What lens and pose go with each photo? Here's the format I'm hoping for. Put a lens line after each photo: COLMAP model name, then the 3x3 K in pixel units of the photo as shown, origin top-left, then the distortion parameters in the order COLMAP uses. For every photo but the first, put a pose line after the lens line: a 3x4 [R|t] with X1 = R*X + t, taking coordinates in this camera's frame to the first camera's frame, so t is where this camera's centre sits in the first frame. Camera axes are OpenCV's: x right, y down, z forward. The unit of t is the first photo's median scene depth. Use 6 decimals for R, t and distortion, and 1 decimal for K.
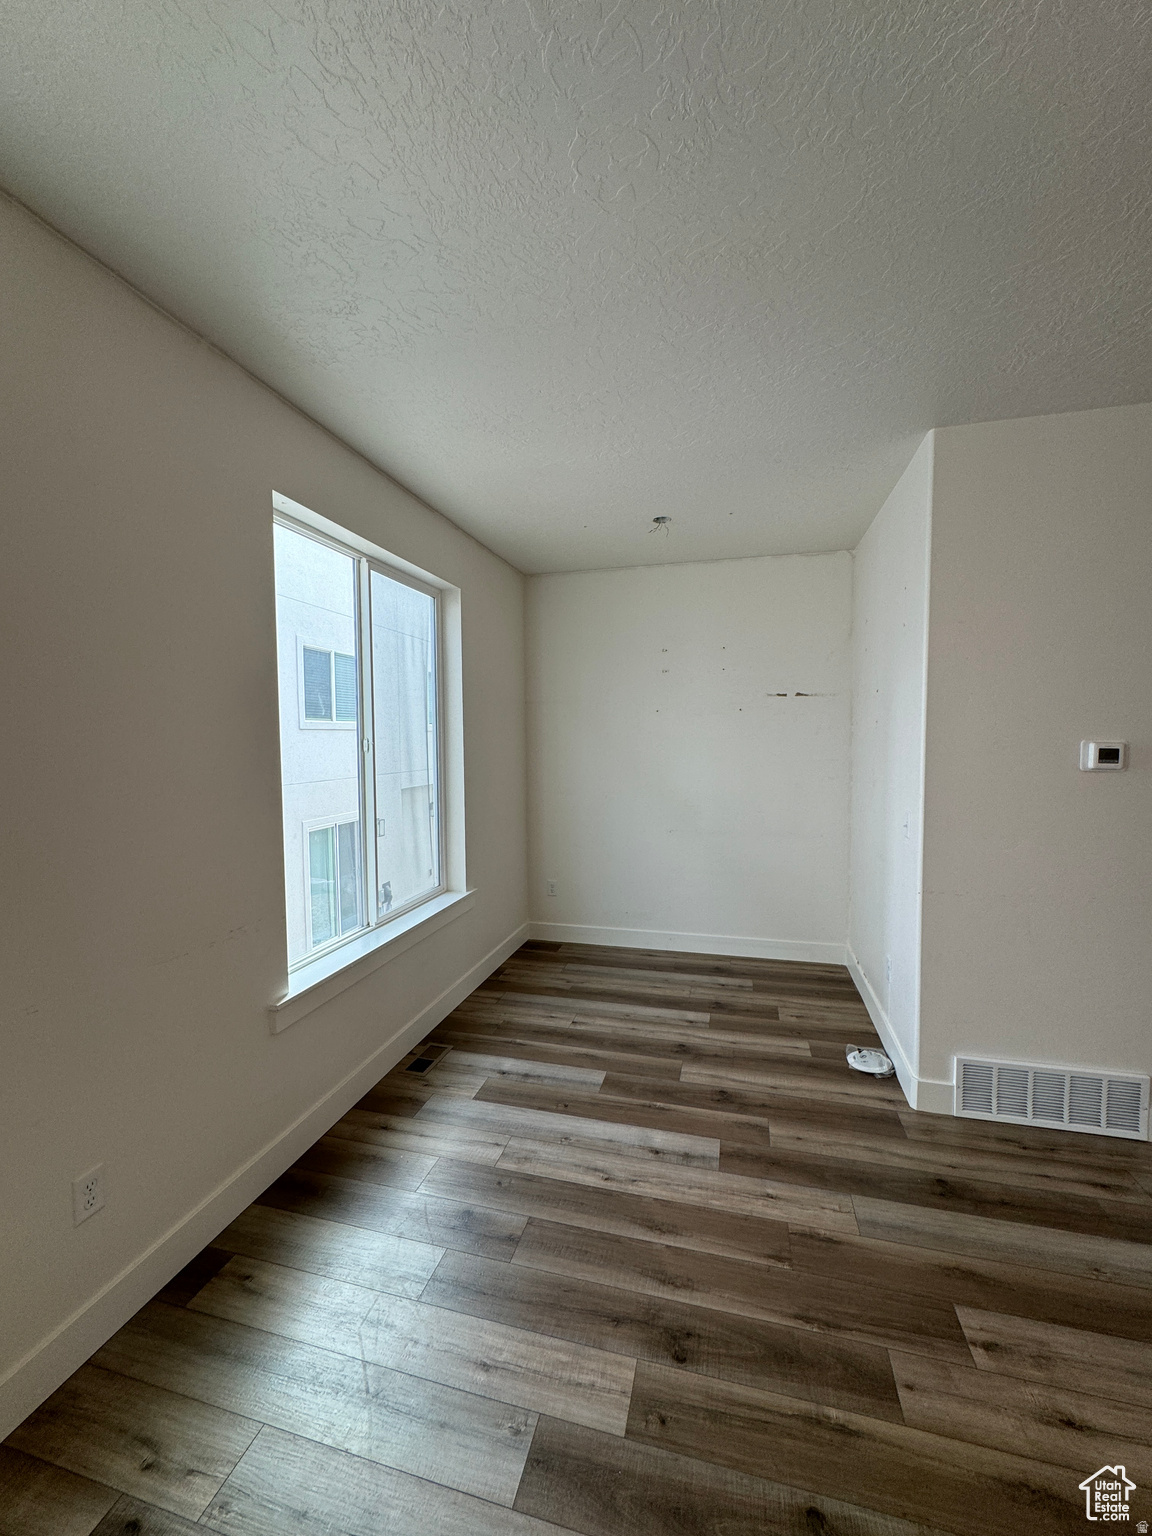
lens RADIAL K [[613.8, 0, 571.7], [0, 613.8, 767.5], [0, 0, 1]] dist [-0.002411, 0.000071]
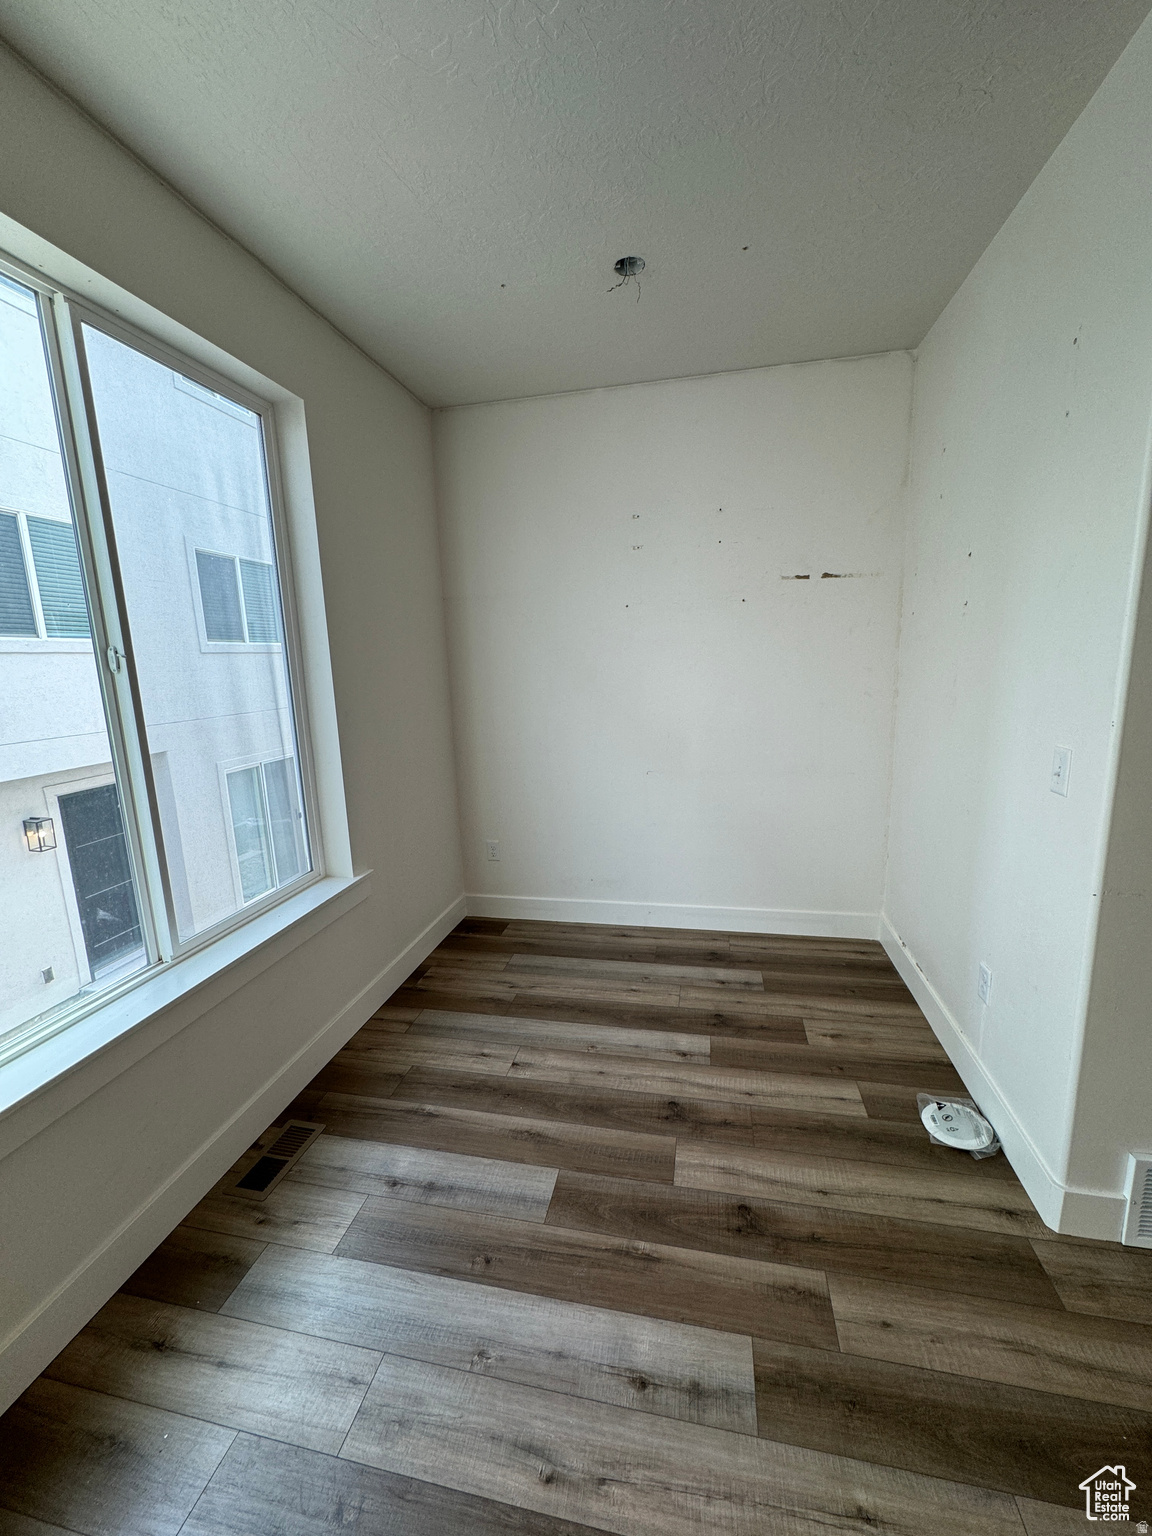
lens RADIAL K [[613.8, 0, 576.5], [0, 613.8, 764.8], [0, 0, 1]] dist [-0.002411, 0.000071]
pose [[0.997951, -0.035038, 0.053538, 0.055099], [0.028240, 0.992025, 0.122836, 0.002261], [-0.057415, -0.121073, 0.990982, 0.415114]]
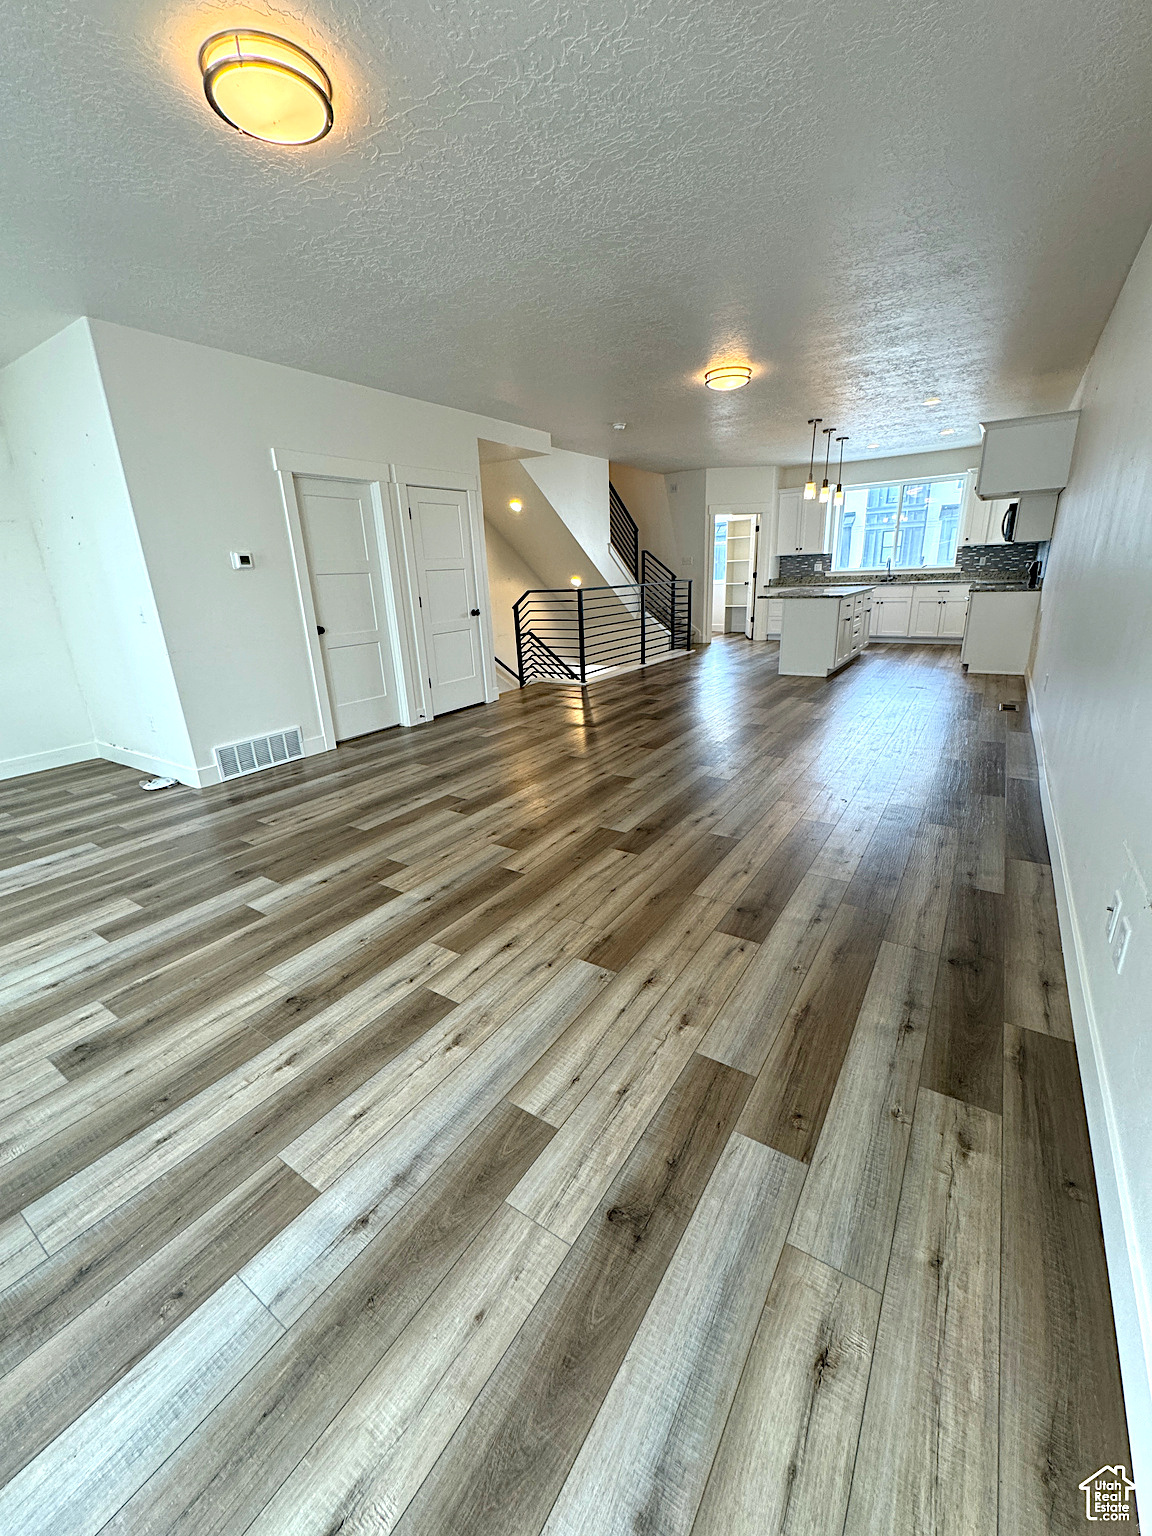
lens RADIAL K [[613.8, 0, 576.0], [0, 613.8, 767.5], [0, 0, 1]] dist [-0.002411, 0.000071]
pose [[0.318097, -0.296146, 0.900618, -0.516290], [0.089835, 0.955101, 0.282332, 0.113925], [-0.943792, -0.008902, 0.330419, -0.439437]]
